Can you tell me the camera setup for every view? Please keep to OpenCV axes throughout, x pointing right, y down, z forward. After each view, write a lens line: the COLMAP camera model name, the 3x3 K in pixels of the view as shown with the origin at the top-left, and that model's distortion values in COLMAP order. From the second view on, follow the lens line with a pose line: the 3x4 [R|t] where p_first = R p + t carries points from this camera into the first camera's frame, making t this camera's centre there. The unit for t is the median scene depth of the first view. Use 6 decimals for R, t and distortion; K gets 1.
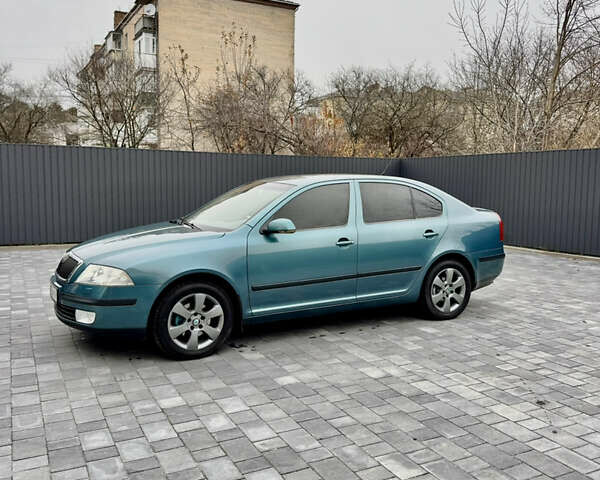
lens RADIAL K [[551.5, 0, 300.0], [0, 551.5, 240.0], [0, 0, 1]] dist [0.102980, -0.176691]
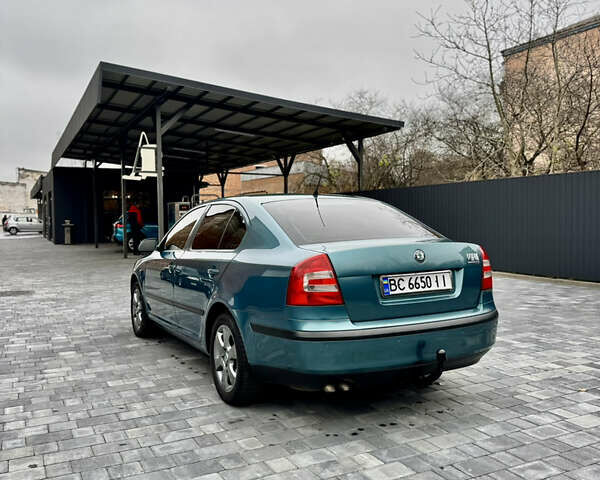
lens RADIAL K [[551.5, 0, 300.0], [0, 551.5, 240.0], [0, 0, 1]] dist [0.102980, -0.176691]
pose [[-0.013196, 0.021357, -0.999685, 1.213475], [-0.082059, 0.996376, 0.022370, -0.099198], [0.996540, 0.082328, -0.011396, 1.394616]]
